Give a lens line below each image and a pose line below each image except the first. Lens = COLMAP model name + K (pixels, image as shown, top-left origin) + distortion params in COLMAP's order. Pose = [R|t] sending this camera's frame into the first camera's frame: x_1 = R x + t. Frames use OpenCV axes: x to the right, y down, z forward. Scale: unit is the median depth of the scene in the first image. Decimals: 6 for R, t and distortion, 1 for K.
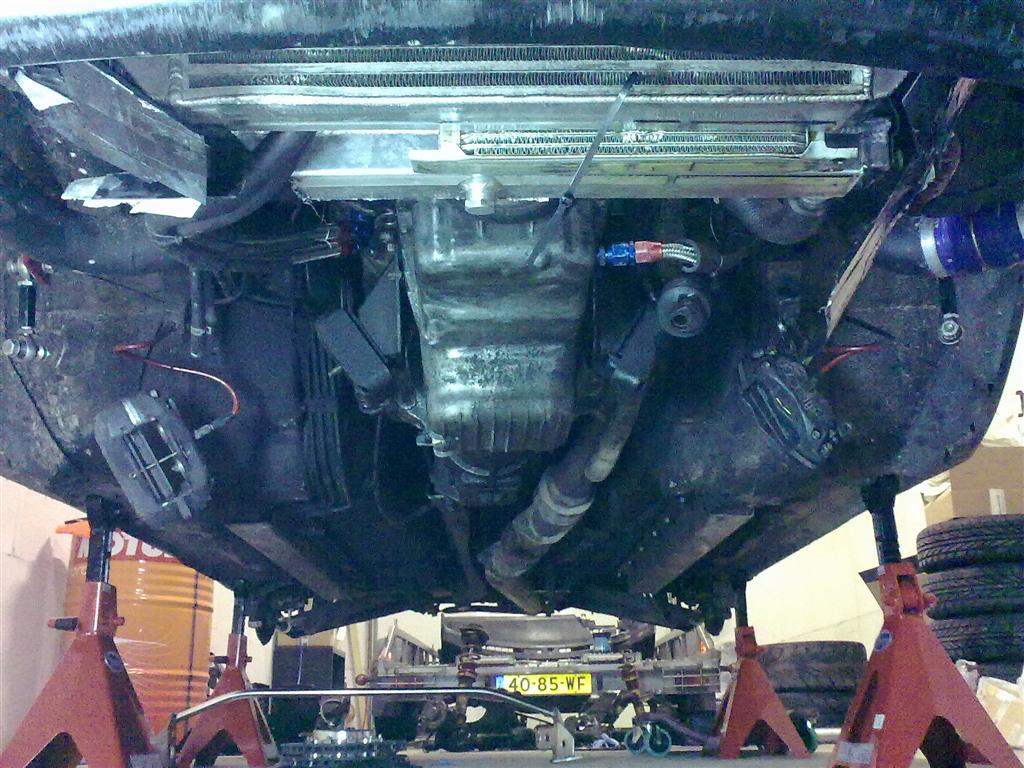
lens RADIAL K [[1084.7, 0, 527.0], [0, 1084.7, 412.6], [0, 0, 1]] dist [-0.102550, 0.219615]
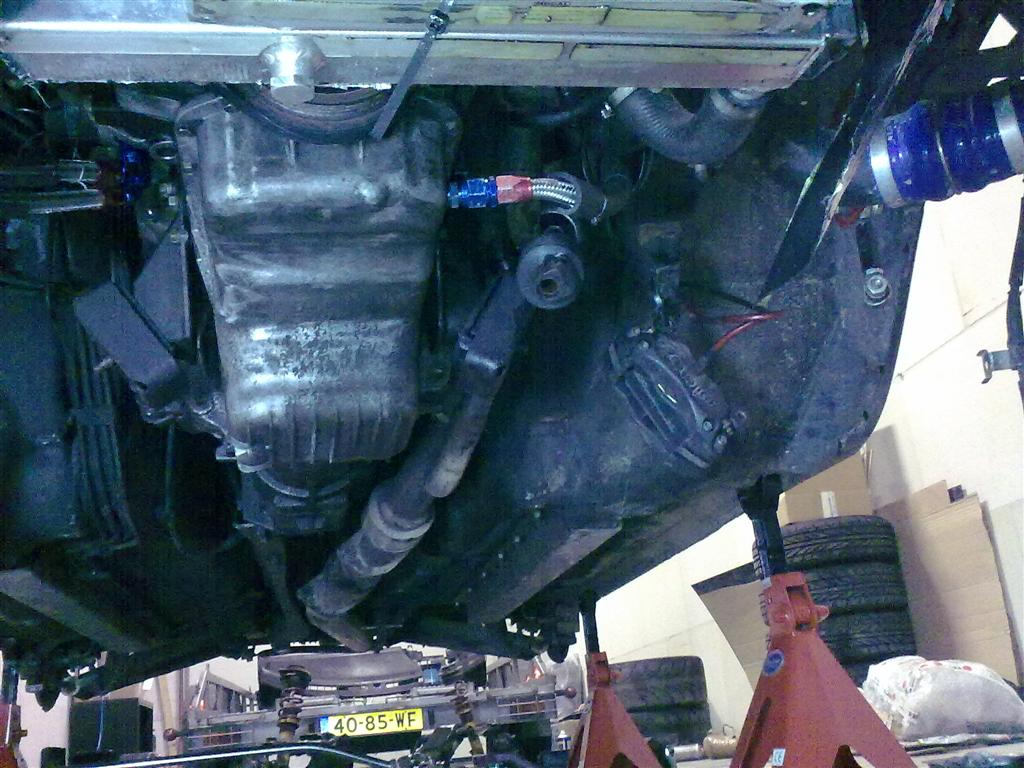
lens RADIAL K [[1080.7, 0, 525.1], [0, 1080.7, 405.1], [0, 0, 1]] dist [-0.139409, 0.282906]
pose [[0.984612, -0.033092, 0.171592, -0.011785], [0.038317, 0.998895, -0.027228, 0.018977], [-0.170502, 0.033384, 0.984792, 0.179106]]
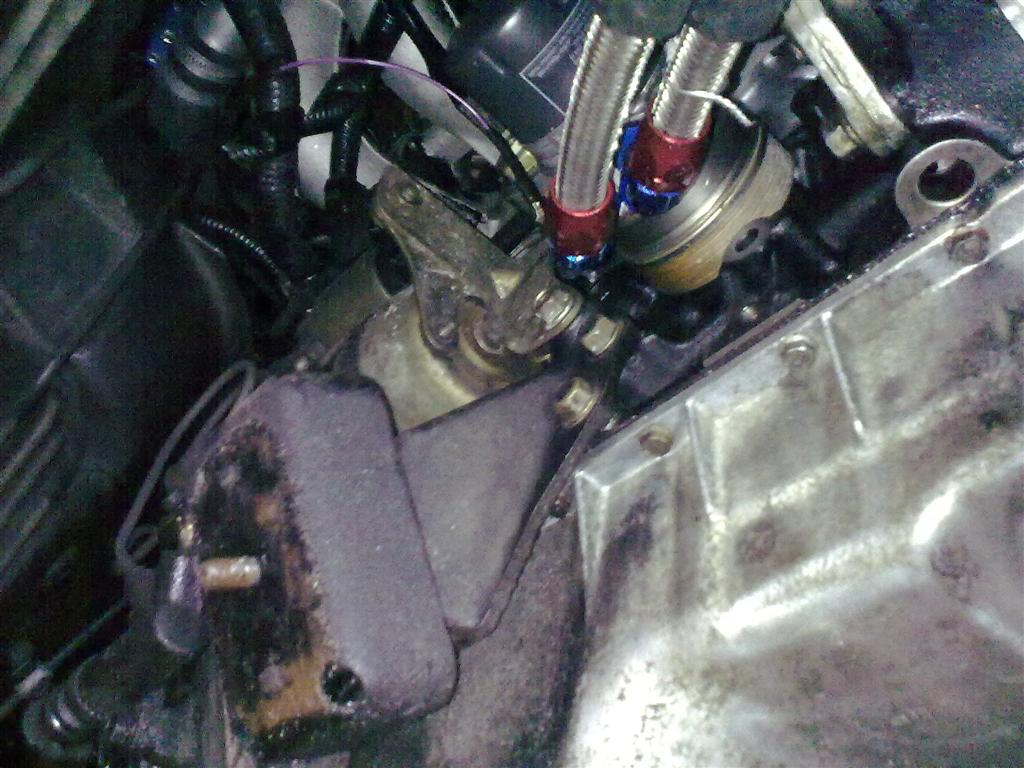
lens RADIAL K [[1080.7, 0, 525.1], [0, 1080.7, 405.1], [0, 0, 1]] dist [-0.139409, 0.282906]
pose [[0.751810, 0.567190, 0.336269, -0.199136], [-0.341455, 0.771161, -0.537326, 0.038527], [-0.564083, 0.289146, 0.773437, 0.641232]]
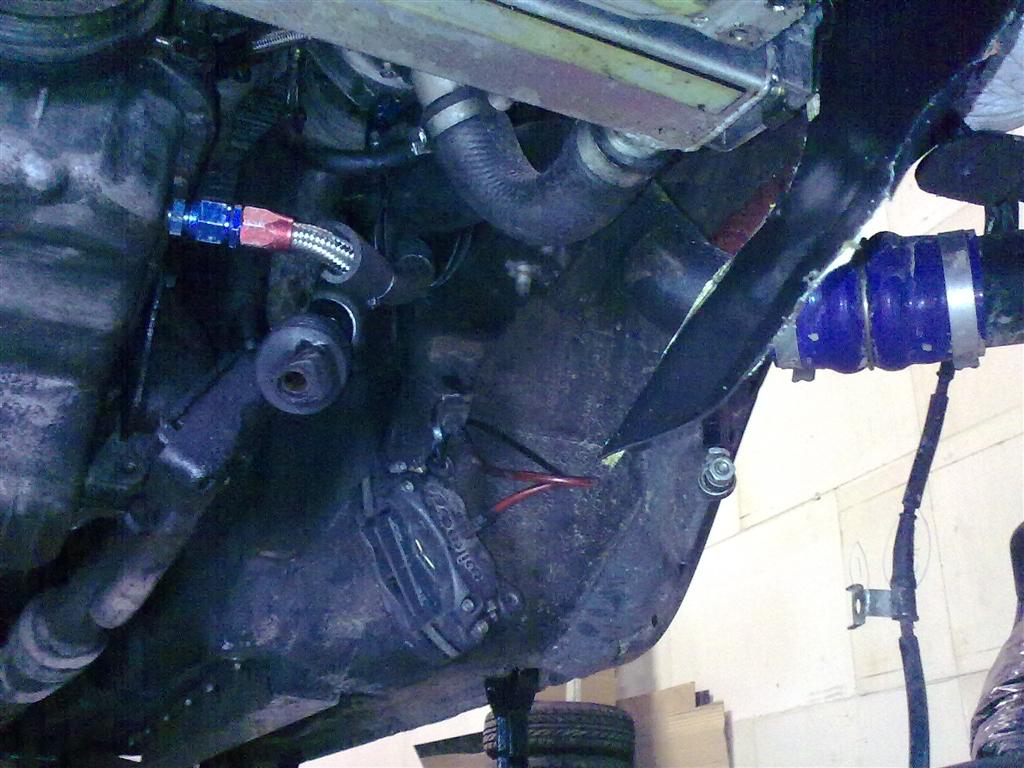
lens RADIAL K [[1080.7, 0, 525.1], [0, 1080.7, 405.1], [0, 0, 1]] dist [-0.139409, 0.282906]
pose [[0.912174, 0.195031, 0.360418, 0.039536], [-0.144338, 0.976035, -0.162853, 0.002930], [-0.383542, 0.096529, 0.918465, 0.340309]]
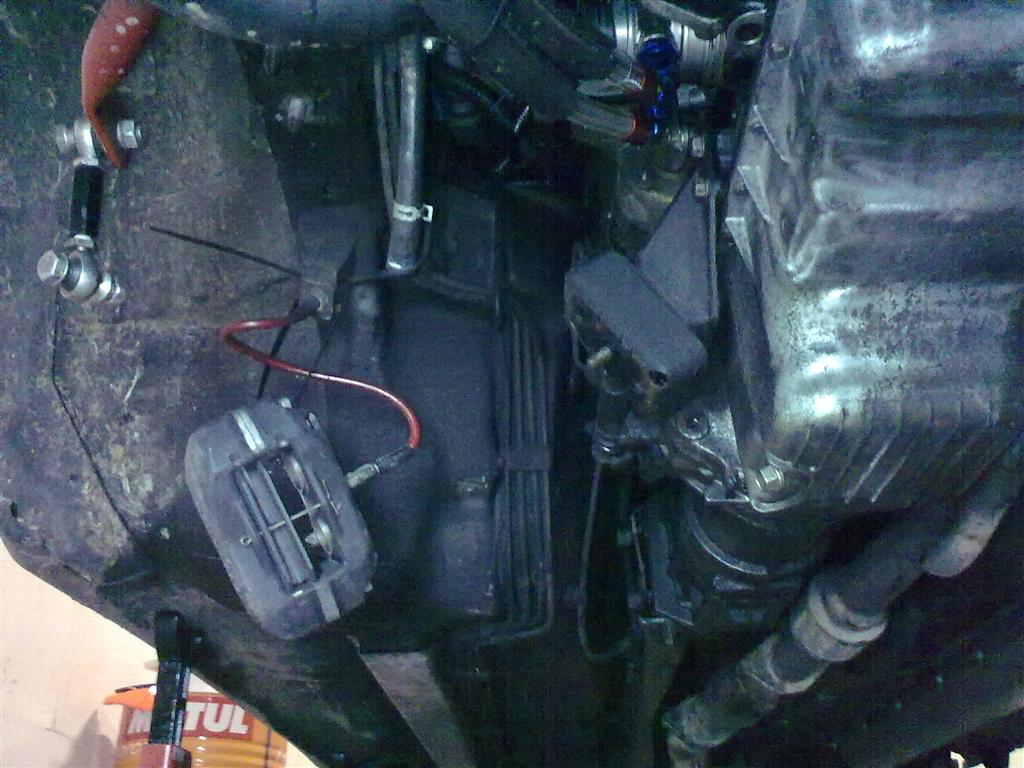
lens RADIAL K [[1080.7, 0, 525.1], [0, 1080.7, 405.1], [0, 0, 1]] dist [-0.139409, 0.282906]
pose [[0.998860, -0.016226, -0.044894, -0.163701], [0.008109, 0.984465, -0.175392, 0.076308], [0.047043, 0.174828, 0.983474, 0.368090]]
